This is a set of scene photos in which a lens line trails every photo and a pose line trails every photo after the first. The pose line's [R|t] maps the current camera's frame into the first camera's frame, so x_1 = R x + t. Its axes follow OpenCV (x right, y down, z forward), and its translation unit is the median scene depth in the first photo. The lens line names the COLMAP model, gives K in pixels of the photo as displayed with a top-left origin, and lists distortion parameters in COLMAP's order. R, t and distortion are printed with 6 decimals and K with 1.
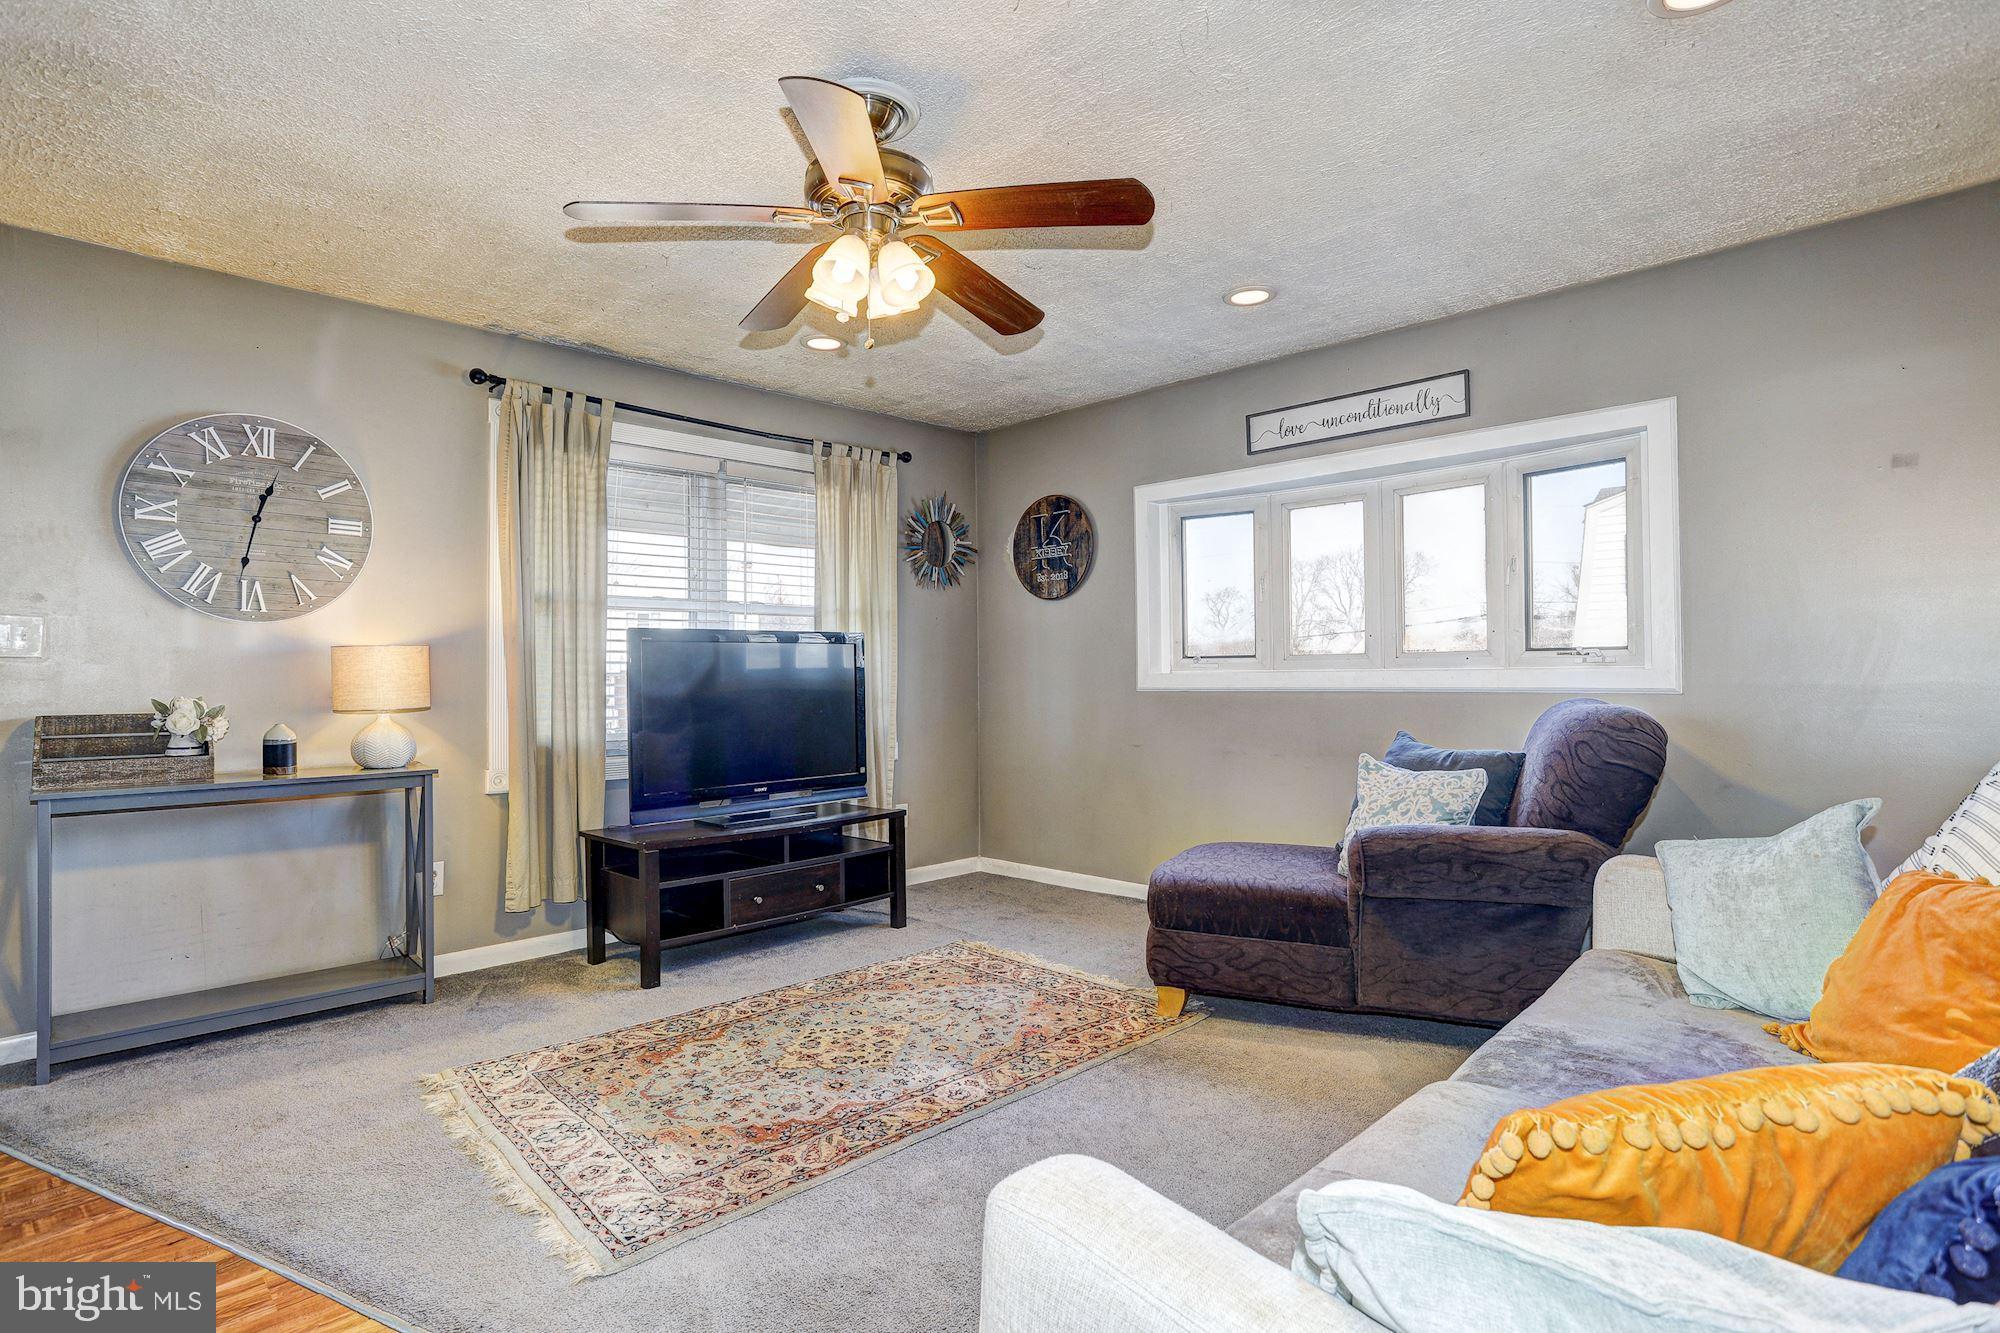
lens RADIAL K [[1006.2, 0, 1004.9], [0, 1006.2, 665.3], [0, 0, 1]] dist [-0.062881, 0.029993]
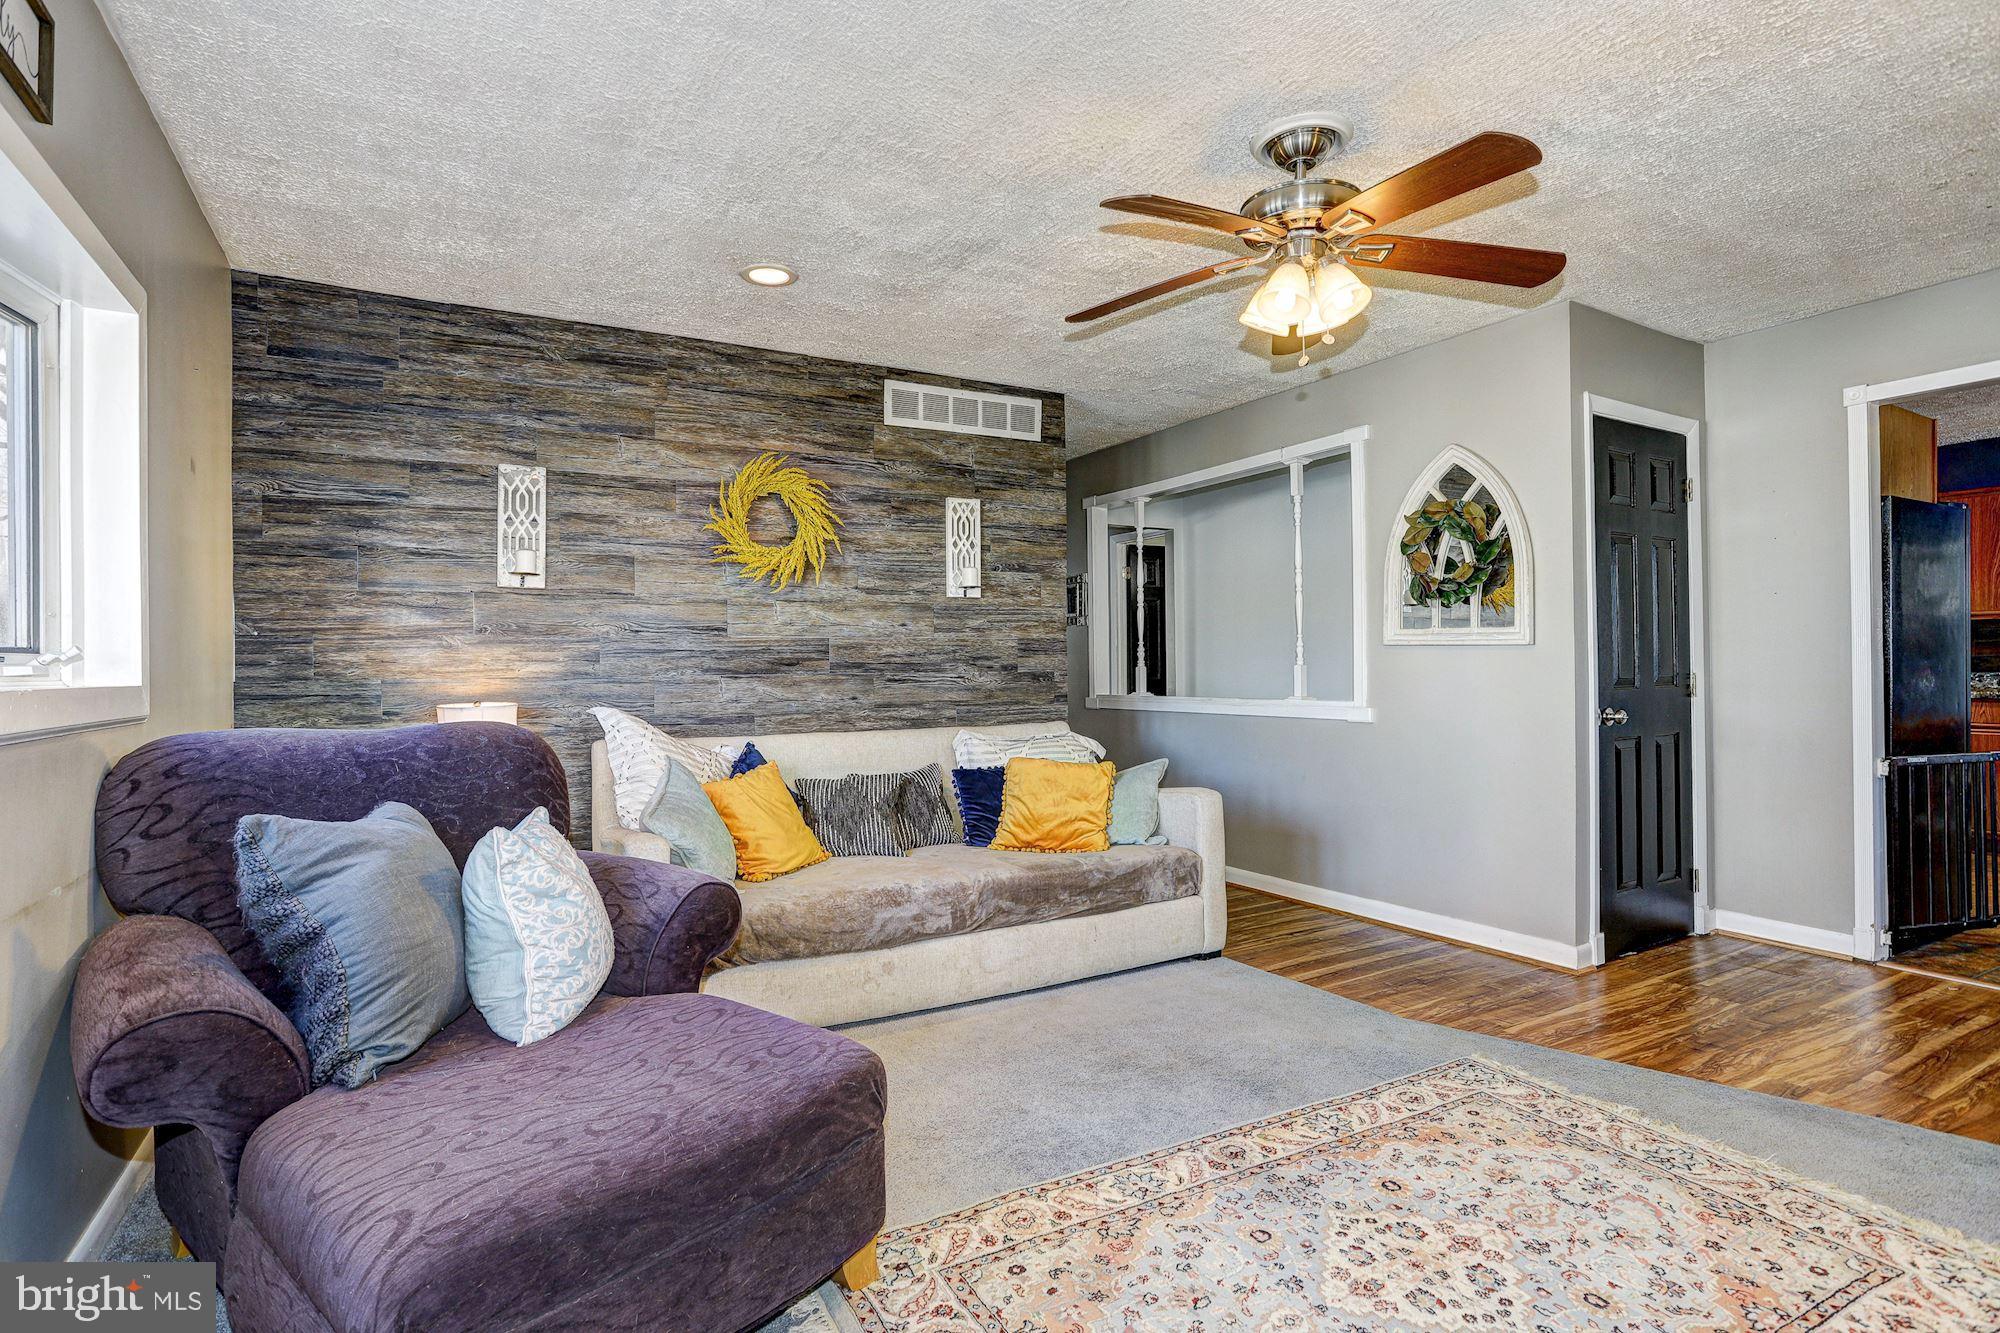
lens RADIAL K [[987.0, 0, 1000.0], [0, 987.0, 666.5], [0, 0, 1]] dist [-0.059692, 0.030060]
pose [[-0.963243, 0.019505, 0.267924, -0.072805], [0.016520, 0.999774, -0.013391, 0.011221], [-0.268124, -0.008472, -0.963347, 1.601781]]
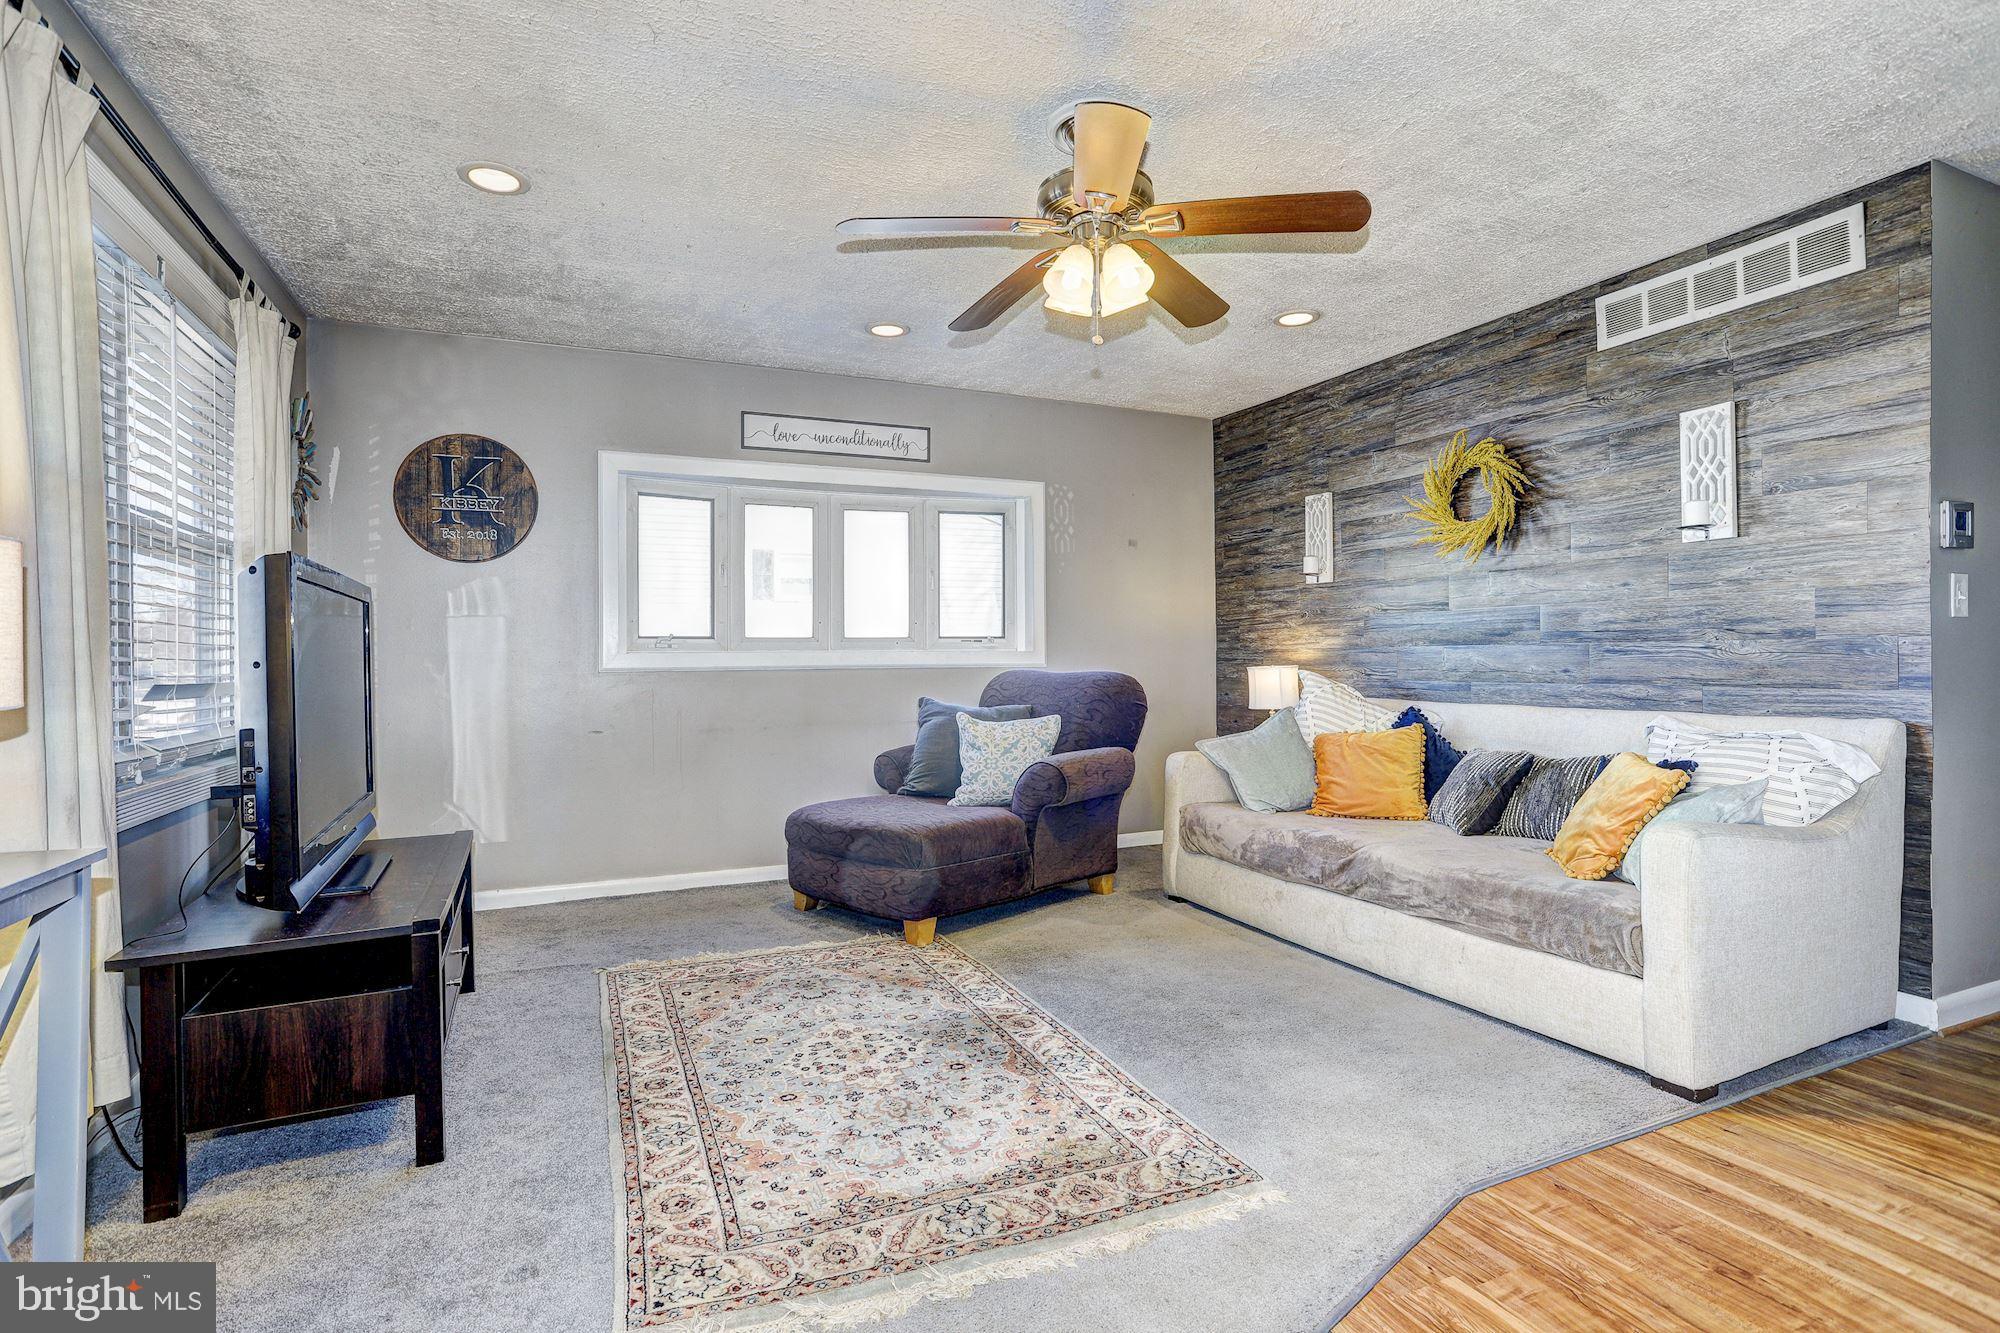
lens RADIAL K [[972.9, 0, 993.4], [0, 972.9, 659.7], [0, 0, 1]] dist [-0.049446, 0.029556]
pose [[0.351424, 0.005020, 0.936203, -0.907761], [-0.002816, 0.999987, -0.004305, 0.027199], [-0.936212, -0.001124, 0.351434, 0.558087]]
